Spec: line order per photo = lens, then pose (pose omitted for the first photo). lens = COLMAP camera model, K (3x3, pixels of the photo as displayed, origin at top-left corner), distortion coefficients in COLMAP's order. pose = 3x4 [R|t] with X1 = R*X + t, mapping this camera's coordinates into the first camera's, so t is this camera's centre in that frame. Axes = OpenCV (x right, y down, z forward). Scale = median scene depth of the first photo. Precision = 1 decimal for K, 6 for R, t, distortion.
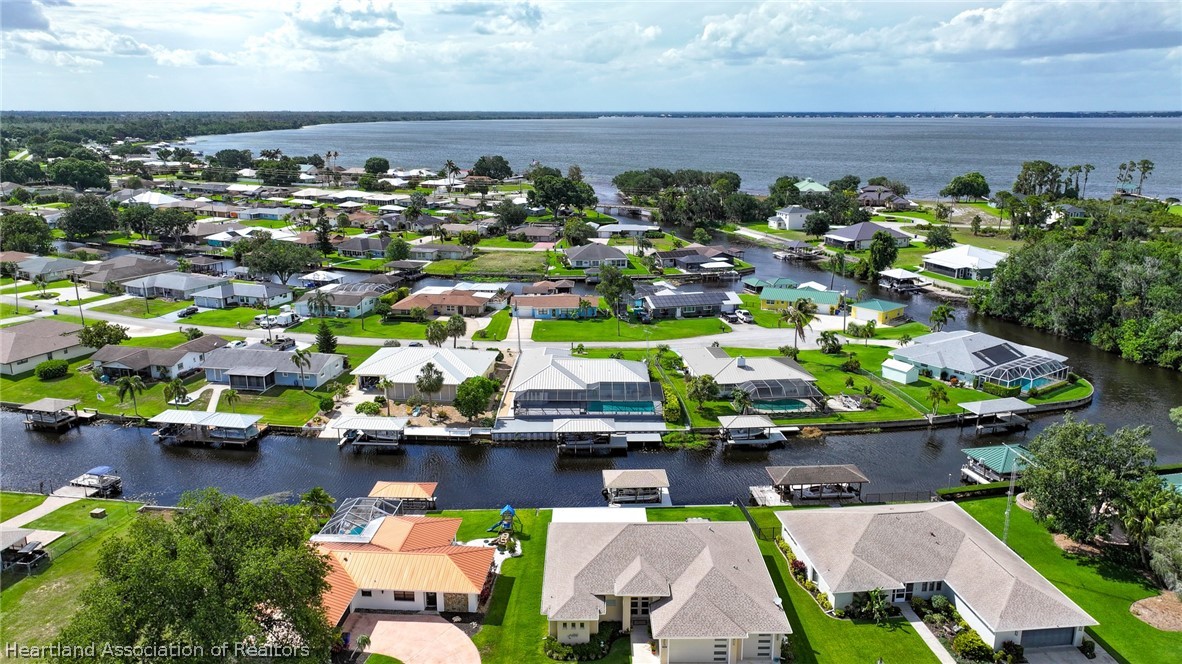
lens RADIAL K [[809.8, 0, 591.0], [0, 809.8, 332.0], [0, 0, 1]] dist [-0.002878, -0.002127]
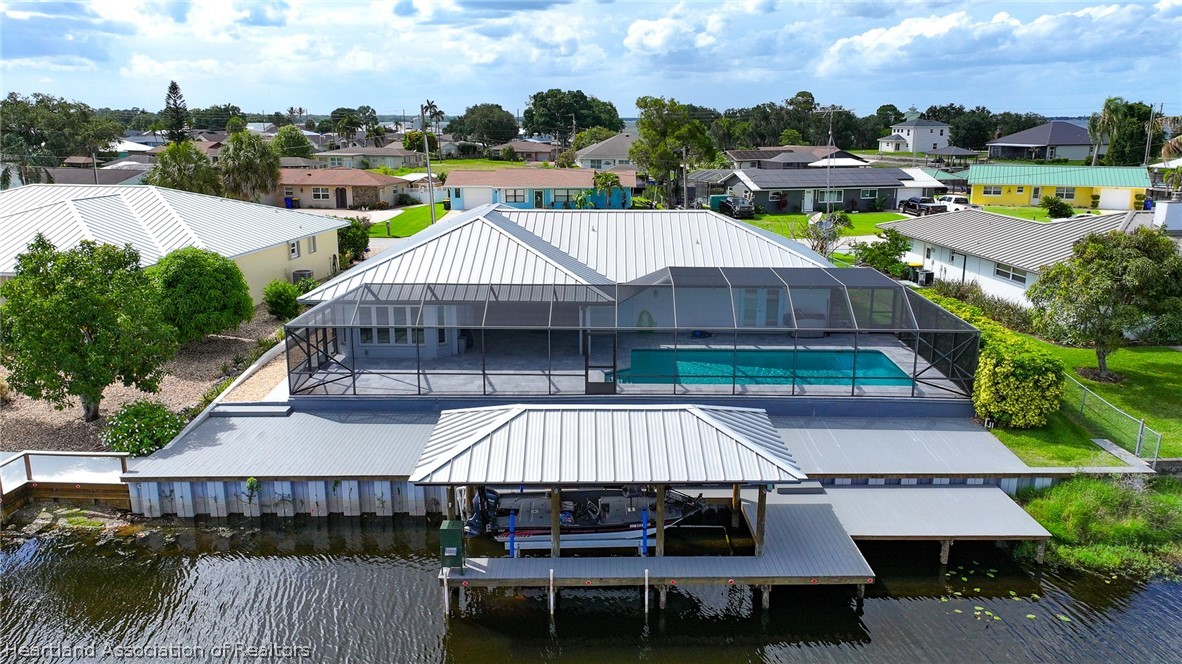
lens RADIAL K [[809.8, 0, 591.0], [0, 809.8, 332.0], [0, 0, 1]] dist [-0.002878, -0.002127]
pose [[0.999706, 0.003632, -0.023978, -0.006829], [-0.004259, 0.999650, -0.026124, 0.093417], [0.023875, 0.026218, 0.999371, 0.802058]]
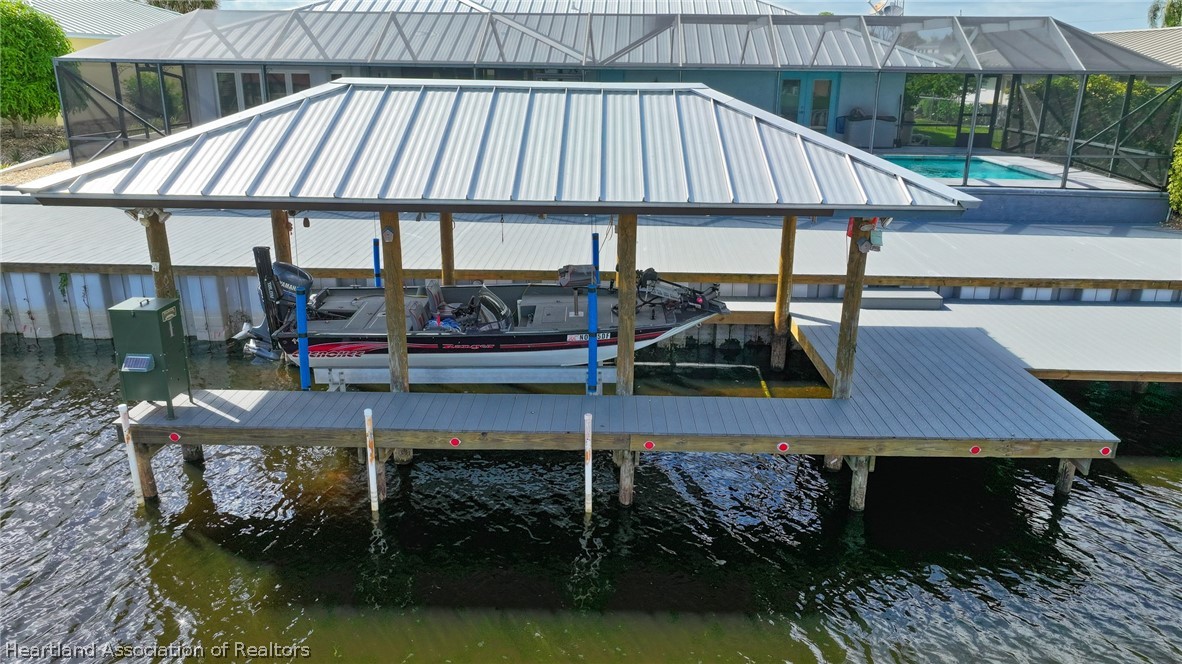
lens RADIAL K [[809.8, 0, 591.0], [0, 809.8, 332.0], [0, 0, 1]] dist [-0.002878, -0.002127]
pose [[0.998999, 0.027161, -0.035535, 0.002328], [-0.024421, 0.996856, 0.075379, 0.121671], [0.037471, -0.074436, 0.996522, 0.888302]]
